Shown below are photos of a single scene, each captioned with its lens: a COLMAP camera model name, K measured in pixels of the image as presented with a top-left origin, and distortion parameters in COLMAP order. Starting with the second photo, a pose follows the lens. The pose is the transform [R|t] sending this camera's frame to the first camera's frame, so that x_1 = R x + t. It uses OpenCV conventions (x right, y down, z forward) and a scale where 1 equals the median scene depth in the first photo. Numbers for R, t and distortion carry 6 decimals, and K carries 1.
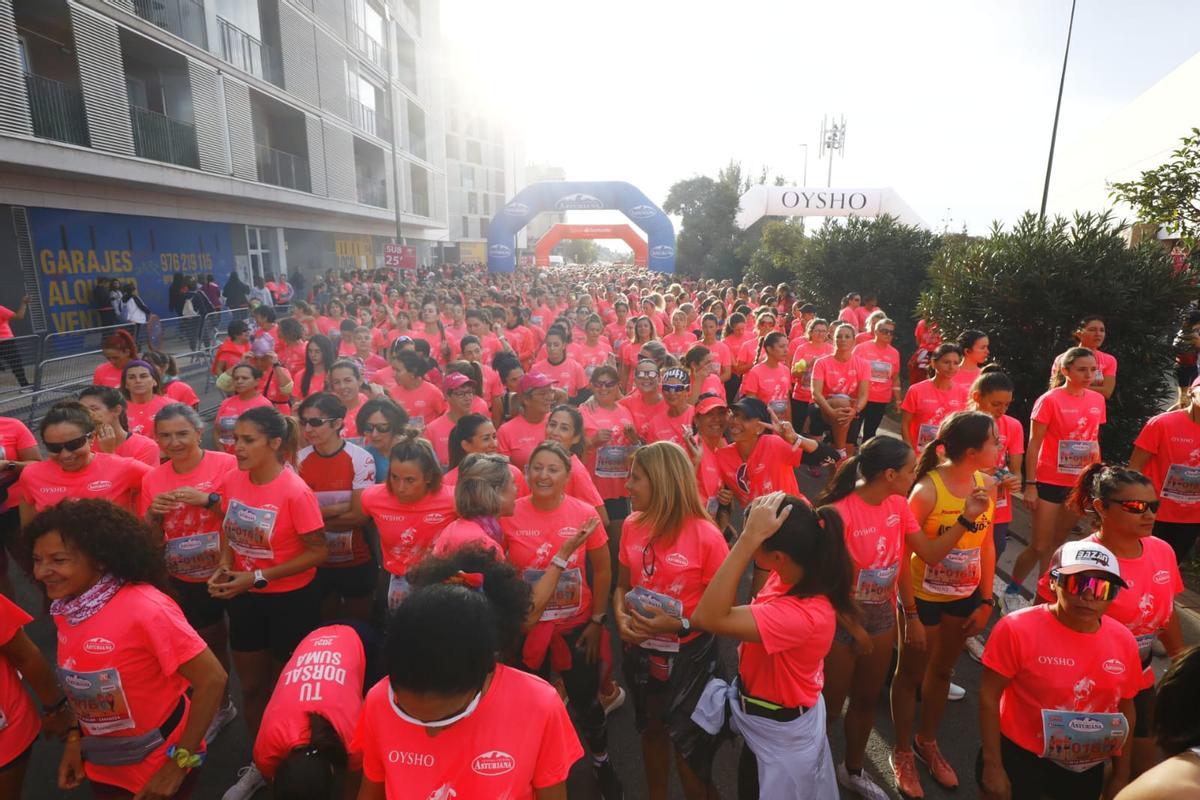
lens RADIAL K [[693.6, 0, 602.7], [0, 693.6, 389.8], [0, 0, 1]] dist [-0.006619, -0.000933]
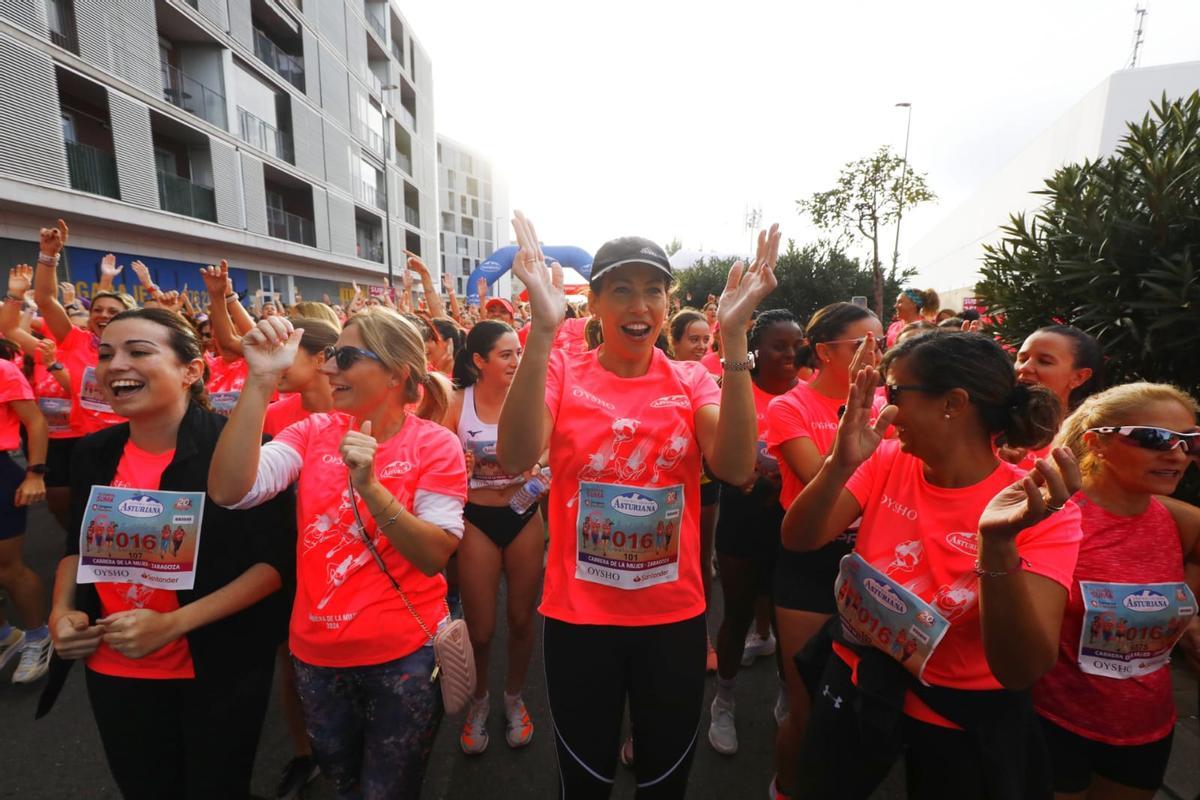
lens RADIAL K [[569.1, 0, 617.8], [0, 569.1, 392.6], [0, 0, 1]] dist [0.004758, -0.002498]
pose [[0.999029, 0.000561, 0.044046, 0.088722], [0.002250, 0.997963, -0.063757, 0.050015], [-0.043992, 0.063794, 0.996993, -0.041540]]
